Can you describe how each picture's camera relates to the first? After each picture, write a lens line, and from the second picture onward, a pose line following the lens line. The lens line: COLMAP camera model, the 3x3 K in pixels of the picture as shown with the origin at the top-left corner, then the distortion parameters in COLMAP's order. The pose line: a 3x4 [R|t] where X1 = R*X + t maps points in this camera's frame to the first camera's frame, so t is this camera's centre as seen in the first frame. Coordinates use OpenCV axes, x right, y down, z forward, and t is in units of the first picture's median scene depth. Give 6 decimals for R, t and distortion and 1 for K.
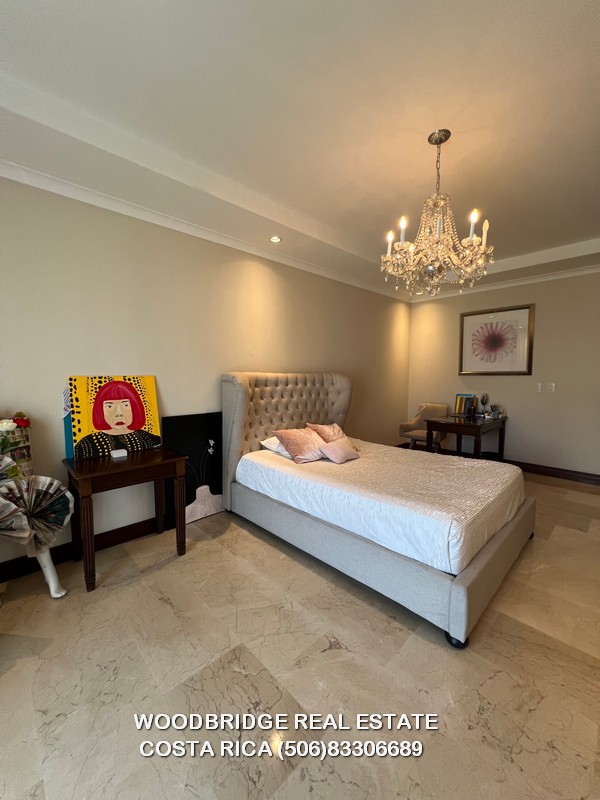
lens RADIAL K [[320.4, 0, 300.0], [0, 320.4, 400.0], [0, 0, 1]] dist [-0.016828, 0.004166]
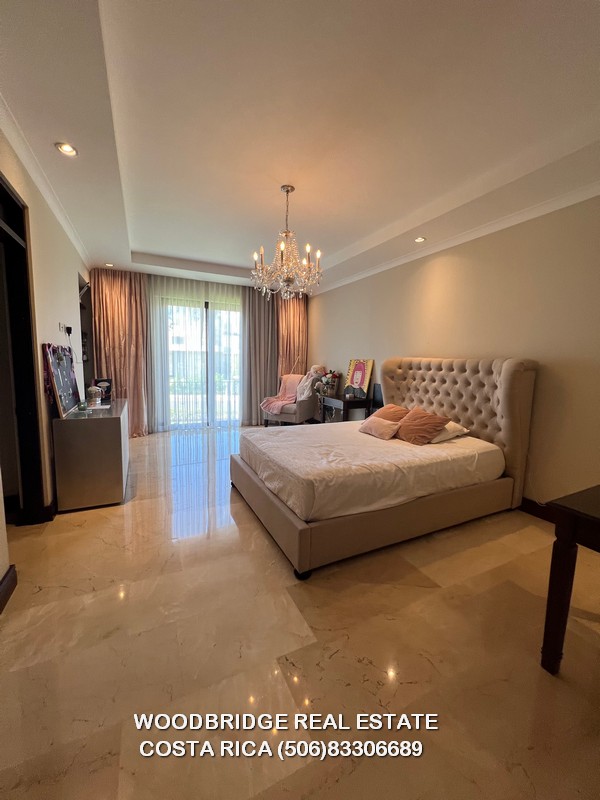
lens RADIAL K [[320.4, 0, 300.0], [0, 320.4, 400.0], [0, 0, 1]] dist [-0.016828, 0.004166]
pose [[-0.311761, 0.115286, -0.943141, 1.342081], [-0.093799, 0.984029, 0.151290, -0.082893], [0.945519, 0.135632, -0.295968, 1.138225]]
